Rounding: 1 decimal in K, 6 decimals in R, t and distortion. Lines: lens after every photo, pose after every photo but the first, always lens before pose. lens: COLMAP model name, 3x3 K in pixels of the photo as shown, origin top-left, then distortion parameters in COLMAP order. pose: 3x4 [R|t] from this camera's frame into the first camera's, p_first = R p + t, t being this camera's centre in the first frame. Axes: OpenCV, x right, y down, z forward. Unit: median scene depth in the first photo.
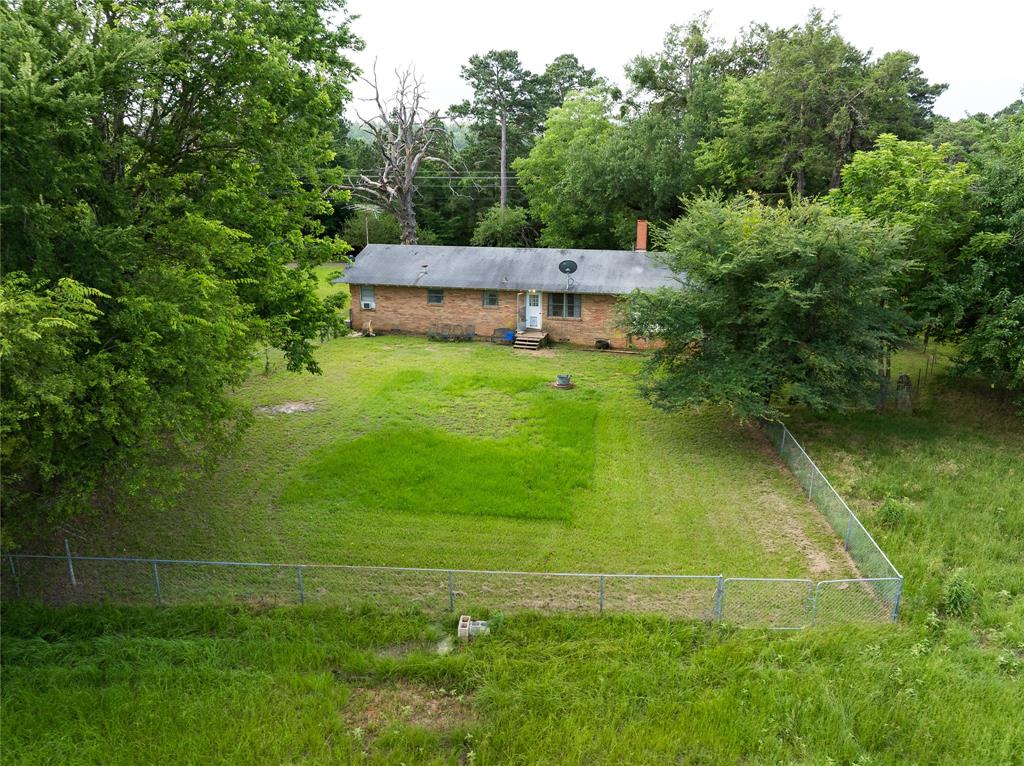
lens RADIAL K [[722.9, 0, 518.5], [0, 722.9, 379.1], [0, 0, 1]] dist [-0.030278, -0.019421]
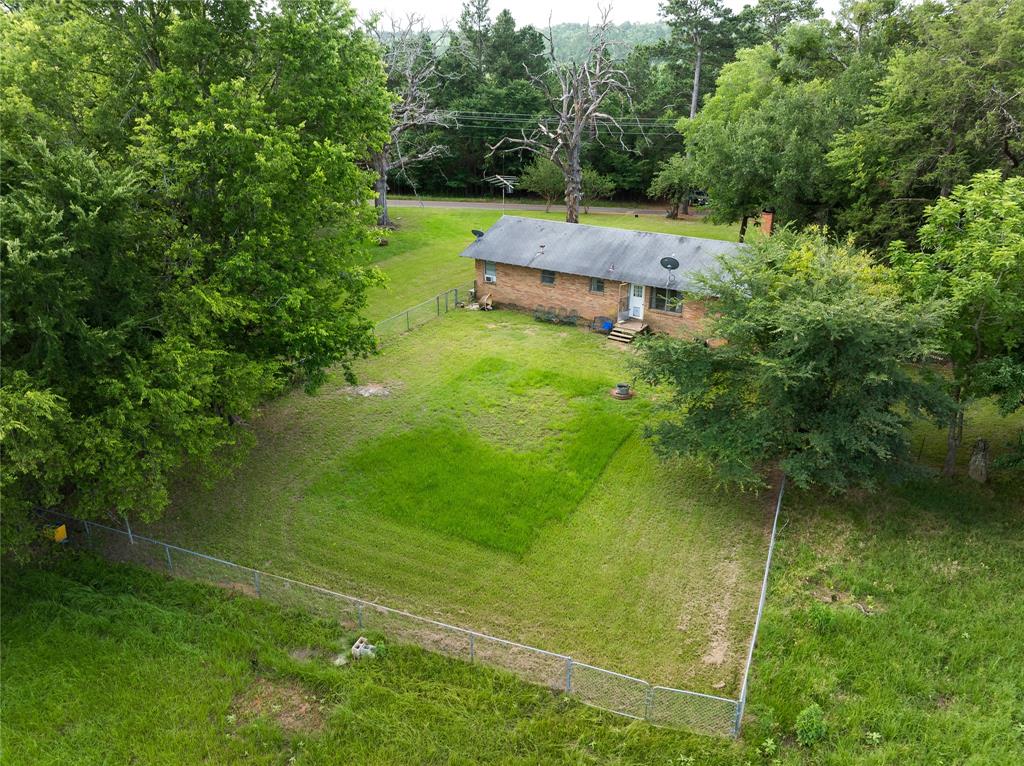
lens RADIAL K [[722.9, 0, 518.5], [0, 722.9, 379.1], [0, 0, 1]] dist [-0.030278, -0.019421]
pose [[0.944216, 0.126008, -0.304266, 0.187115], [-0.086808, 0.986460, 0.139141, -0.114659], [0.317679, -0.104966, 0.942370, -0.012476]]
